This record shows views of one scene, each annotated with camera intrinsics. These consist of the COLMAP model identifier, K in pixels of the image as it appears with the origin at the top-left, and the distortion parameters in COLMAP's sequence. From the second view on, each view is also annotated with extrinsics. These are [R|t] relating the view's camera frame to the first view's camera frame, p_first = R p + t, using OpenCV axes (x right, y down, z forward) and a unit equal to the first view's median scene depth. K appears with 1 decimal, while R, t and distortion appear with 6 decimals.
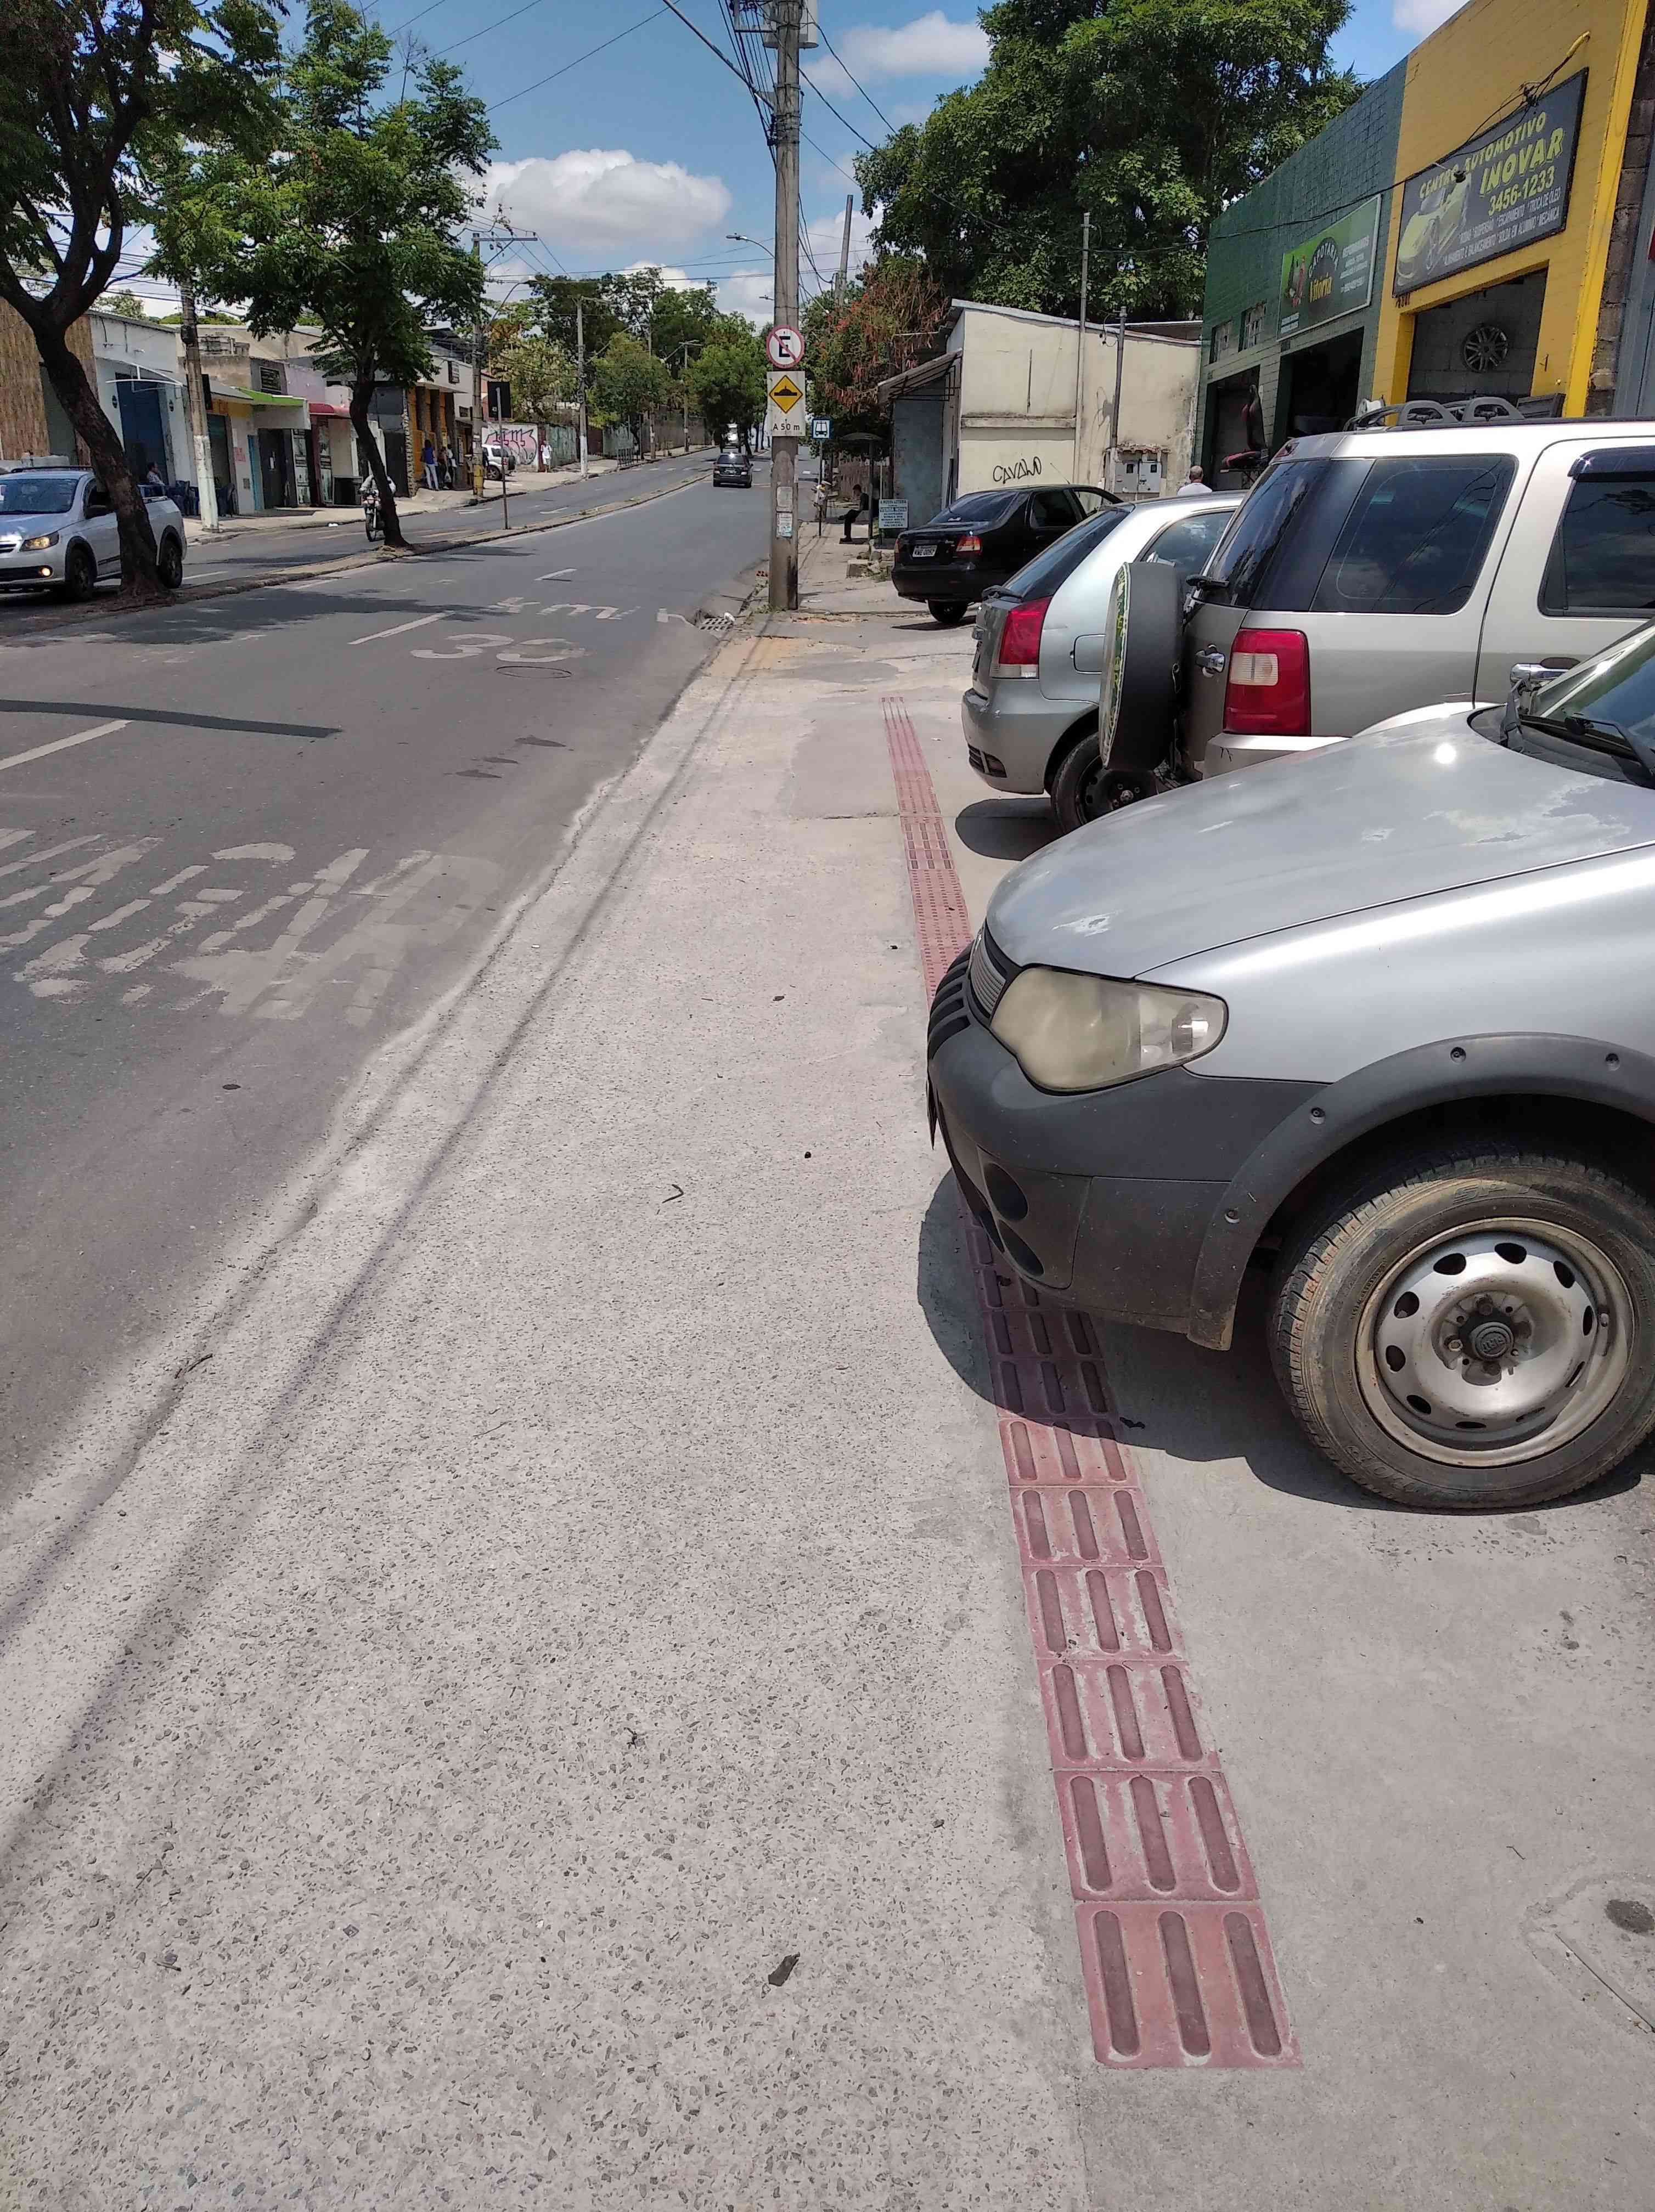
lens RADIAL K [[1686.1, 0, 827.4], [0, 1686.1, 1082.8], [0, 0, 1]] dist [0.082751, -0.173946]
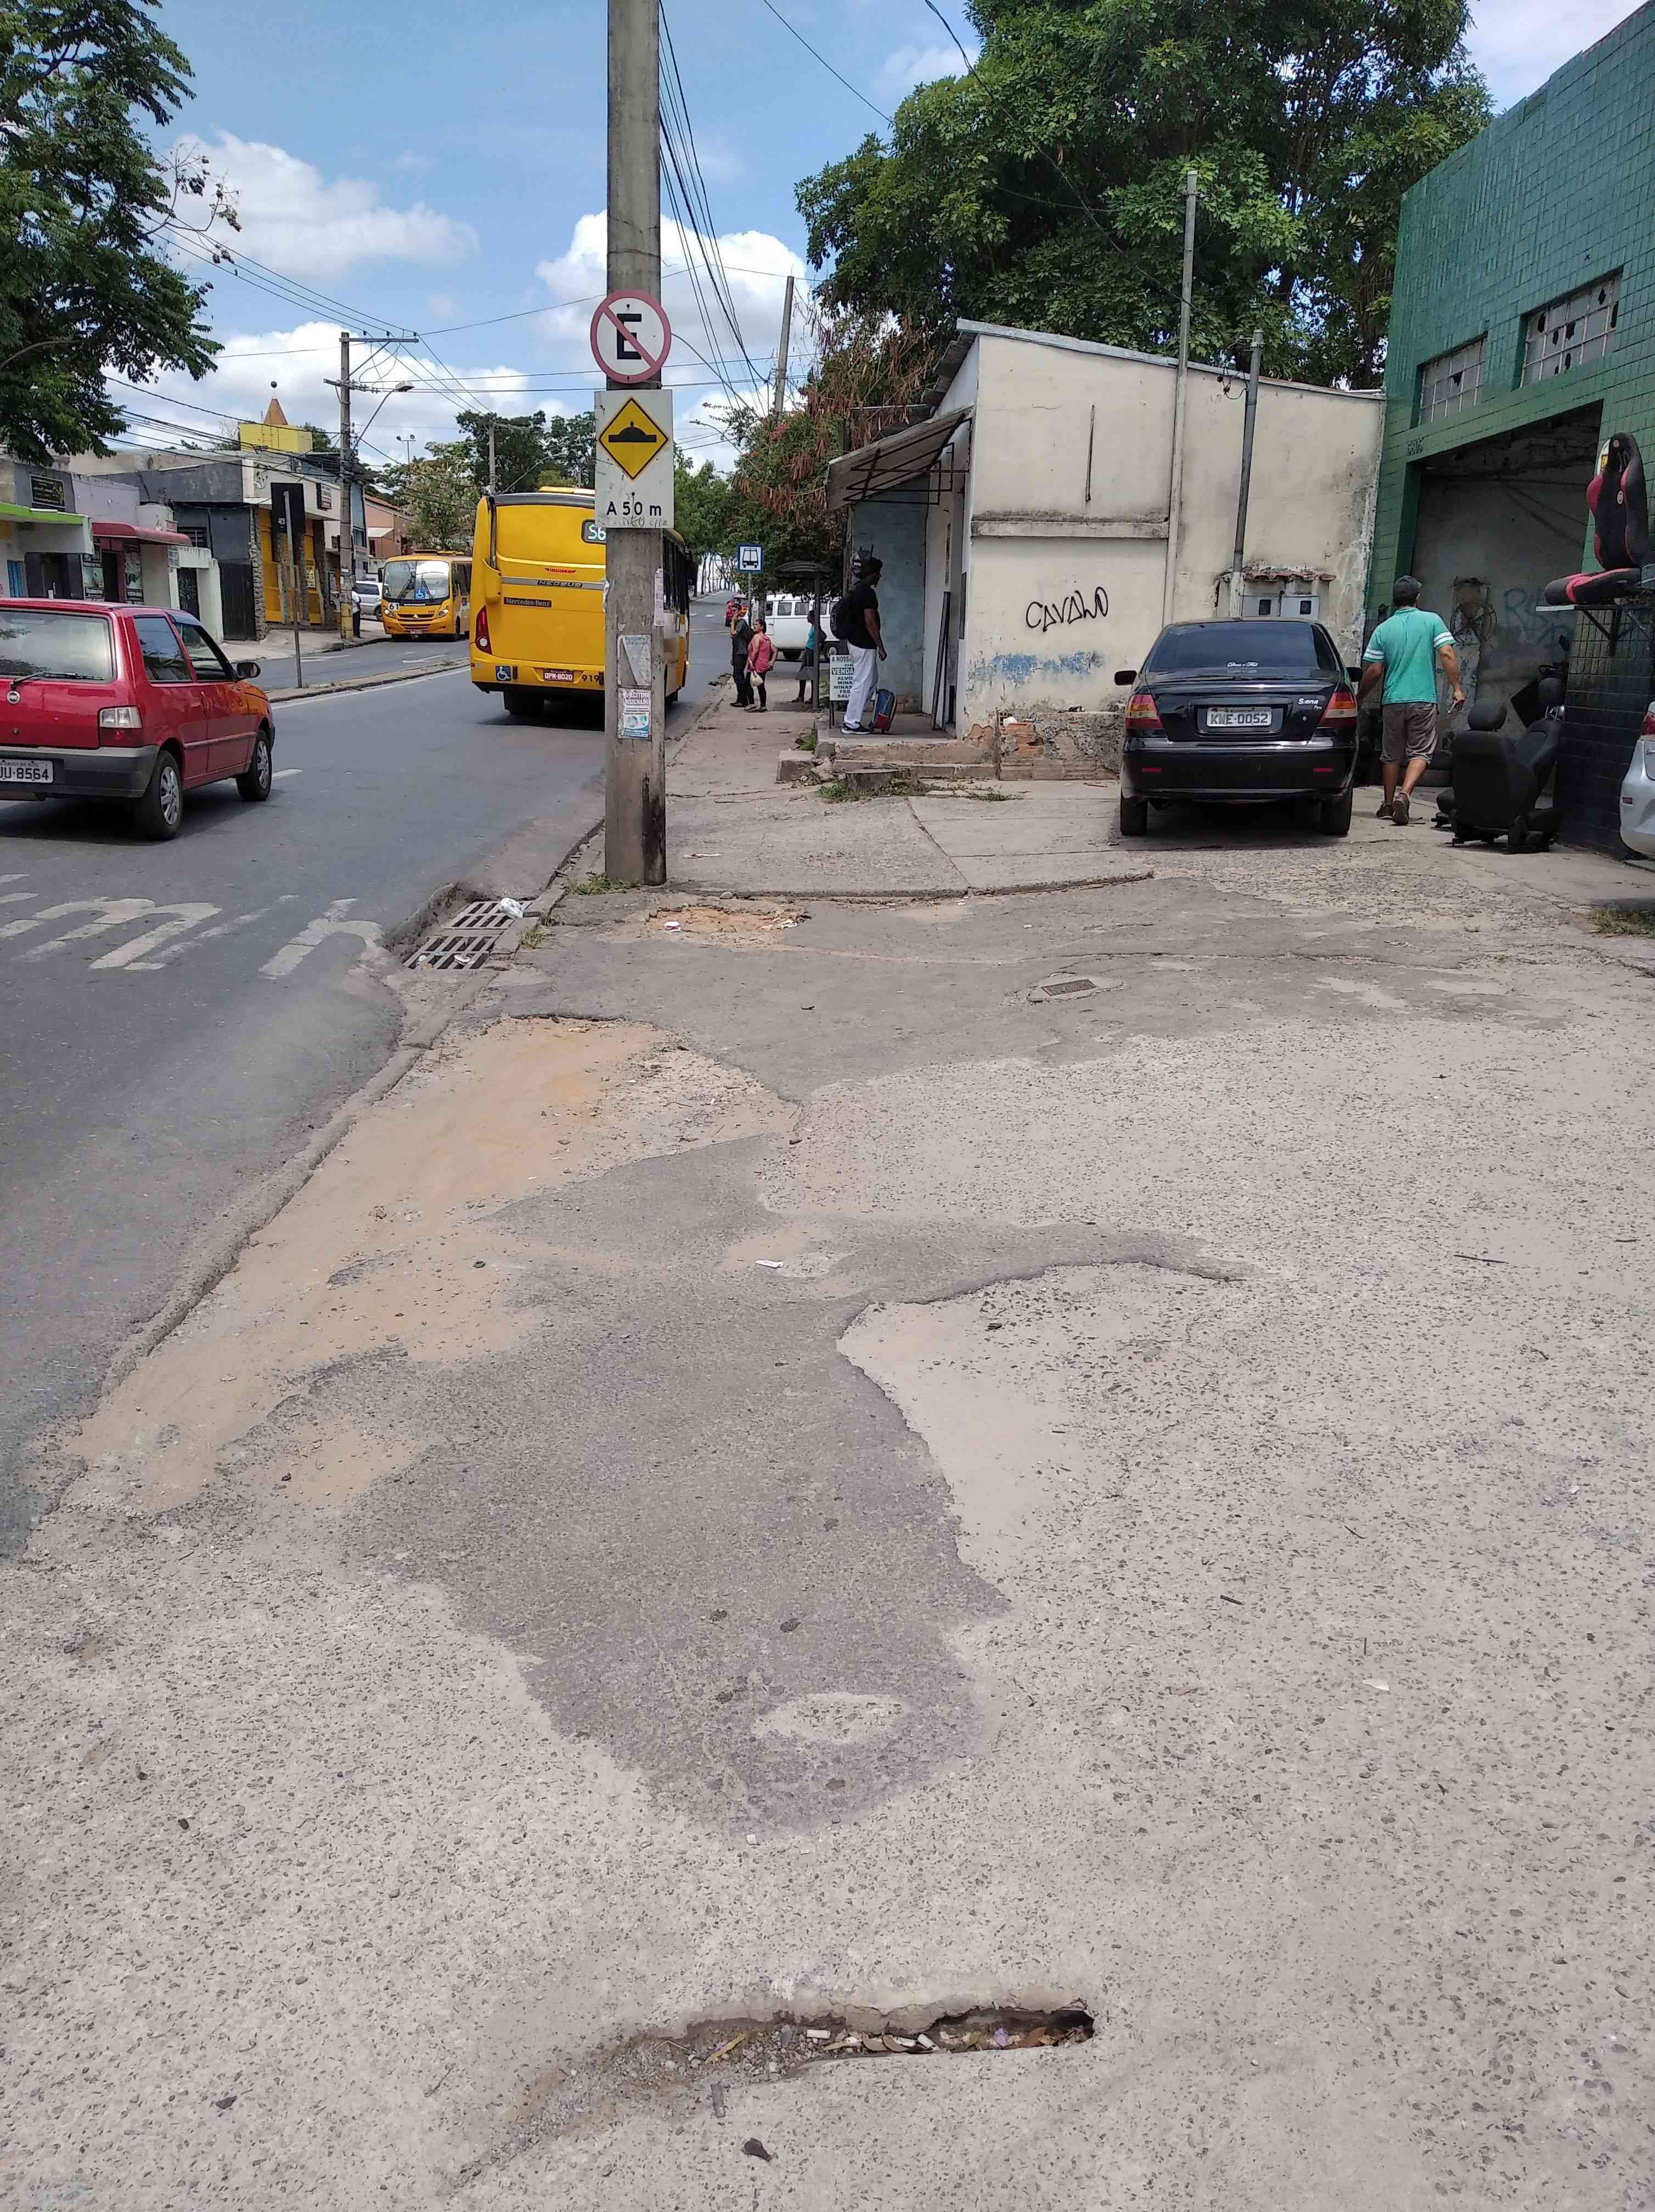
lens RADIAL K [[1702.3, 0, 819.0], [0, 1702.3, 1077.1], [0, 0, 1]] dist [0.083689, -0.176939]
pose [[0.999647, 0.000240, 0.026577, 0.110733], [0.001946, 0.996614, -0.082200, -1.541274], [-0.026507, 0.082223, 0.996261, 4.355059]]
